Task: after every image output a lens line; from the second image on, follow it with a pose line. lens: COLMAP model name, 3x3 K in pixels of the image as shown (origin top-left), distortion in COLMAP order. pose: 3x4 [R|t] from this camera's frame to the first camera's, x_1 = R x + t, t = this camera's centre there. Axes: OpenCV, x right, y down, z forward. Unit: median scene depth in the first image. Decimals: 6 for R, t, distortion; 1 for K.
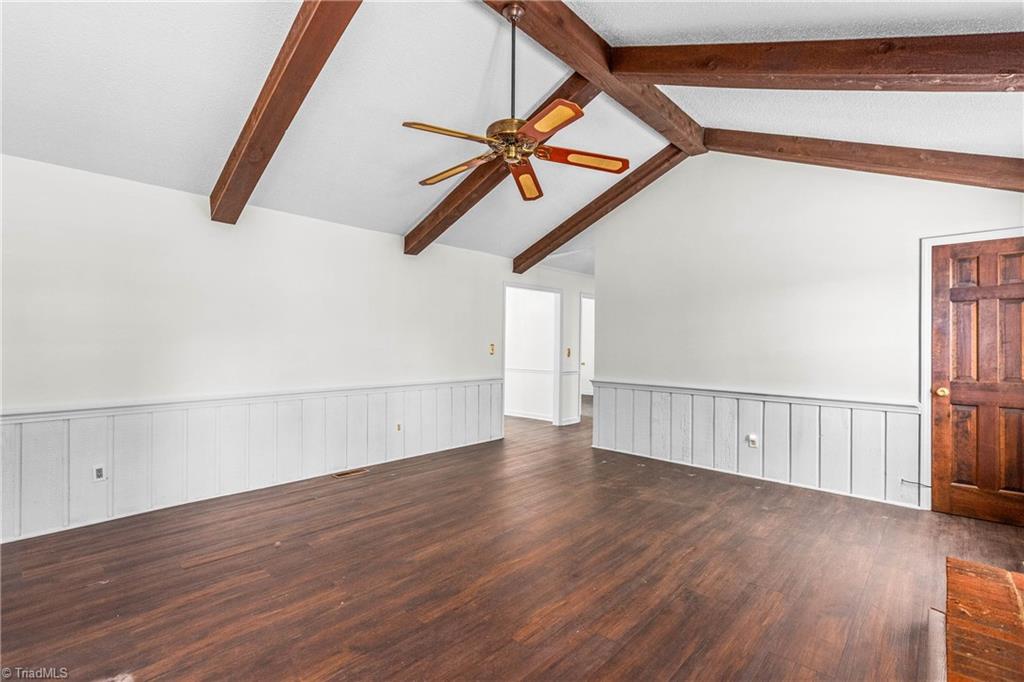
lens RADIAL K [[464.8, 0, 510.9], [0, 464.8, 345.4], [0, 0, 1]] dist [0.011169, -0.000104]
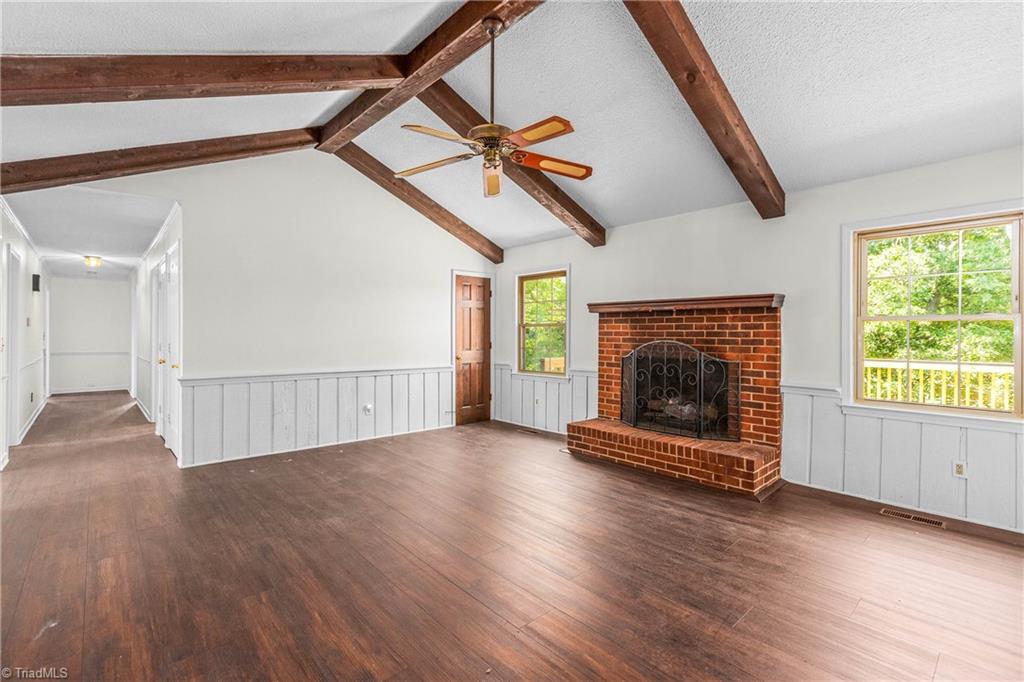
lens RADIAL K [[464.8, 0, 511.1], [0, 464.8, 334.5], [0, 0, 1]] dist [0.011169, -0.000104]
pose [[0.085514, -0.011997, 0.996265, -0.712570], [-0.004004, 0.999915, 0.012385, -0.009278], [-0.996329, -0.005049, 0.085459, 0.563012]]
